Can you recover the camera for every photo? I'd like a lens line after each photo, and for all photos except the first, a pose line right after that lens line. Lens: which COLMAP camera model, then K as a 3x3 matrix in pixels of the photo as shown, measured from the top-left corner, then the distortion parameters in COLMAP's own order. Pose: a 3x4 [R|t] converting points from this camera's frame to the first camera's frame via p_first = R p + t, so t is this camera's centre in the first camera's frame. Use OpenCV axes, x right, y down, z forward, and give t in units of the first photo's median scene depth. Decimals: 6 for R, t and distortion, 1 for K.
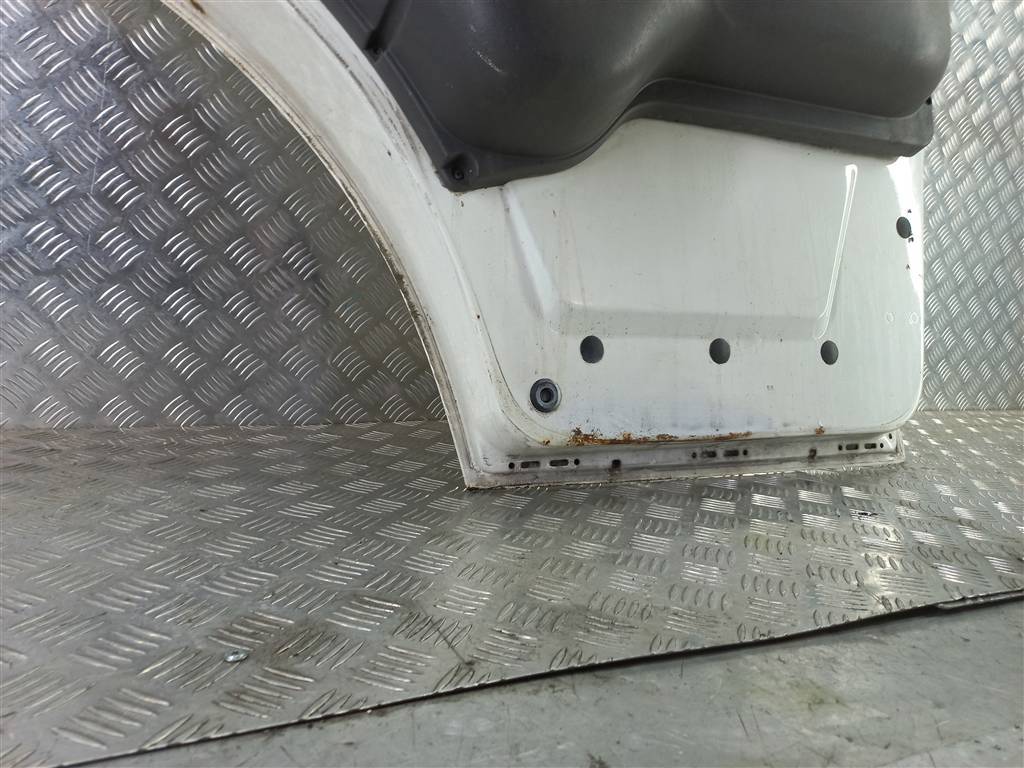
lens RADIAL K [[729.9, 0, 512.0], [0, 729.9, 384.0], [0, 0, 1]] dist [0.076857, -0.125437]
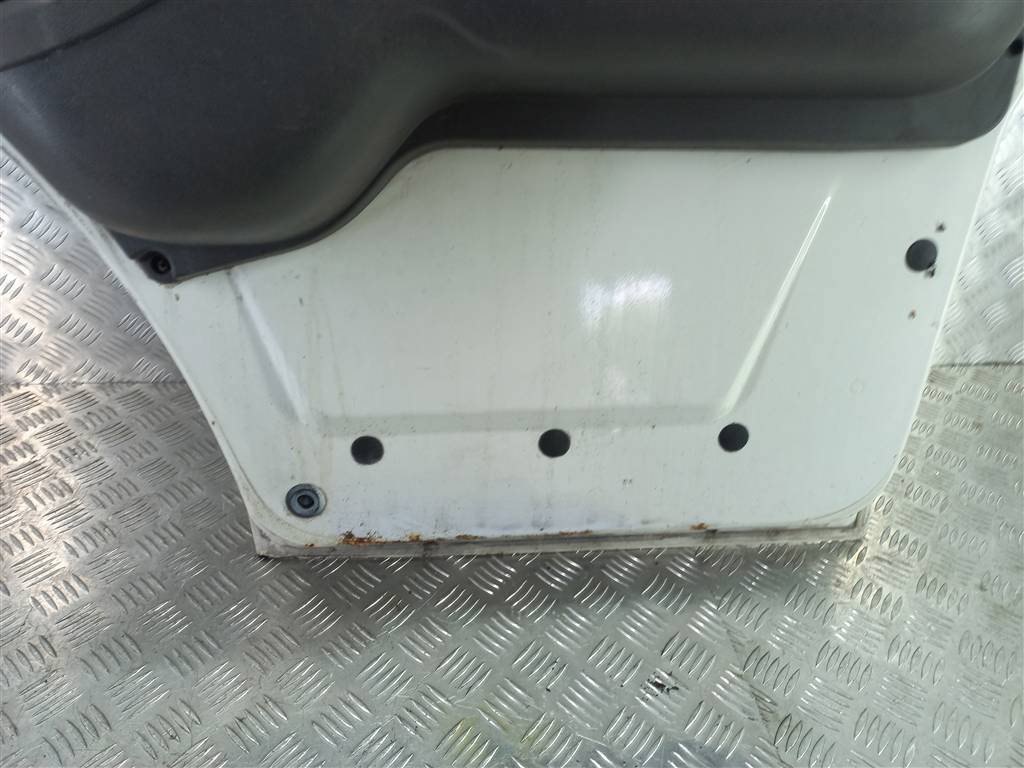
lens RADIAL K [[736.5, 0, 512.0], [0, 736.5, 384.0], [0, 0, 1]] dist [0.056052, -0.057621]
pose [[0.946205, 0.151357, -0.285984, 0.490530], [-0.022685, 0.912703, 0.407993, -0.460093], [0.322771, -0.379557, 0.867038, 0.332364]]
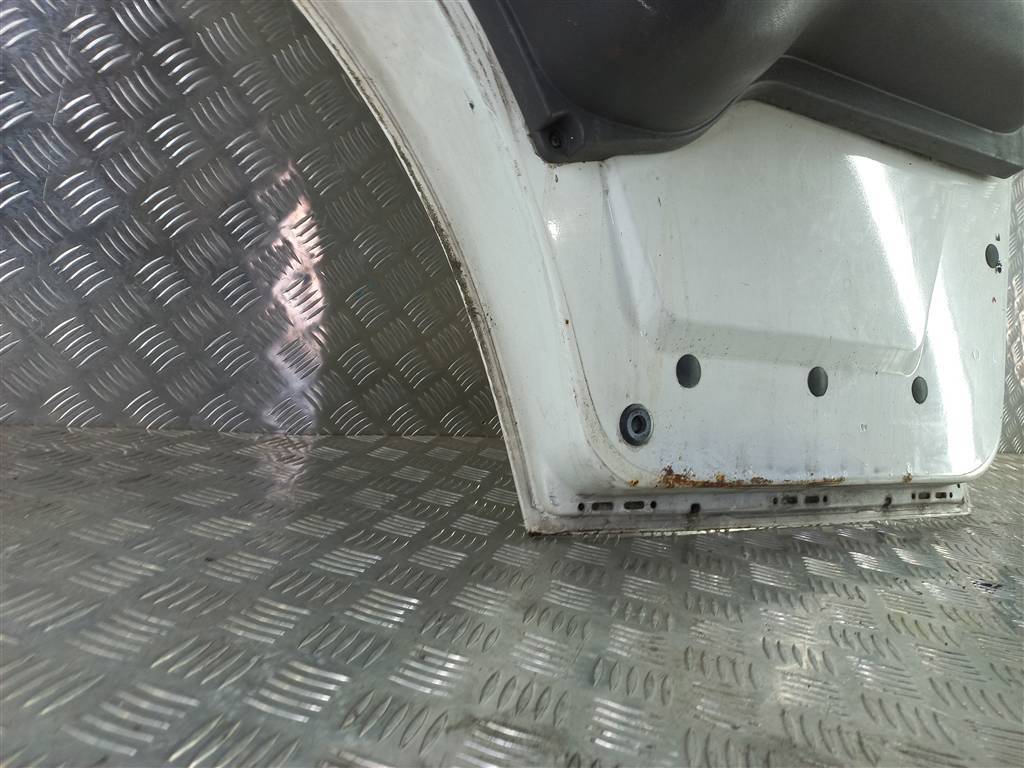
lens RADIAL K [[736.5, 0, 512.0], [0, 736.5, 384.0], [0, 0, 1]] dist [0.056052, -0.057621]
pose [[0.993127, 0.065357, 0.097095, -0.163463], [-0.064953, 0.997861, -0.007322, -0.013283], [-0.097365, 0.000965, 0.995248, 0.188775]]
